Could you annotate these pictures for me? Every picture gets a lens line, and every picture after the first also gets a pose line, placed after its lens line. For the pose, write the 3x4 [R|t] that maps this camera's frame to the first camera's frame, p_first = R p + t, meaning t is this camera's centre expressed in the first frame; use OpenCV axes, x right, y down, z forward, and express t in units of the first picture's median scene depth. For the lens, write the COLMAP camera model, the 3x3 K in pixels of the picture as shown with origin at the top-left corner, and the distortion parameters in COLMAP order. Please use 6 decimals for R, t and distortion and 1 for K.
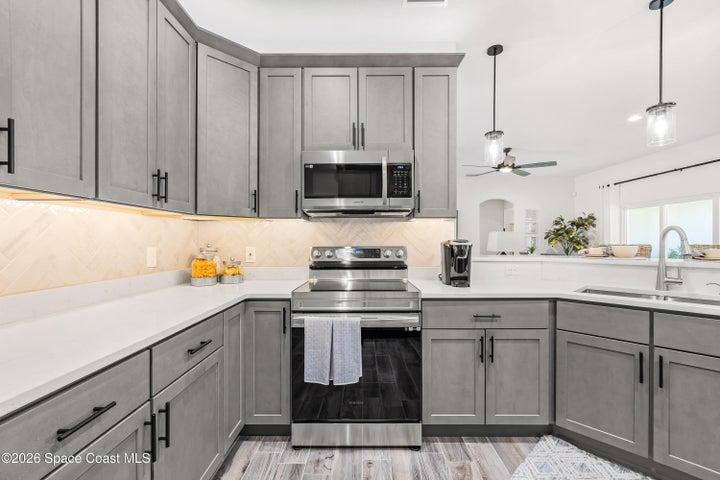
lens RADIAL K [[312.6, 0, 362.7], [0, 312.6, 240.6], [0, 0, 1]] dist [-0.001379, -0.000028]
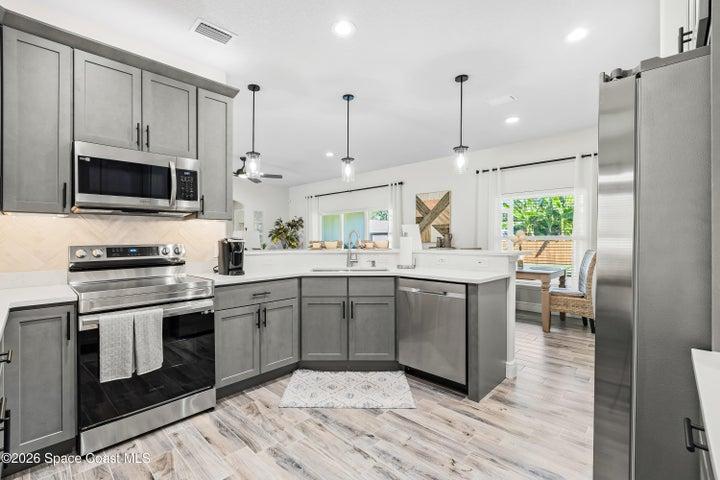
lens RADIAL K [[322.0, 0, 349.7], [0, 322.0, 239.7], [0, 0, 1]] dist [0.000257, 0.000075]
pose [[0.691277, -0.006487, 0.722561, -0.324803], [0.004229, 0.999979, 0.004931, 0.000590], [-0.722577, -0.000353, 0.691290, -0.230456]]
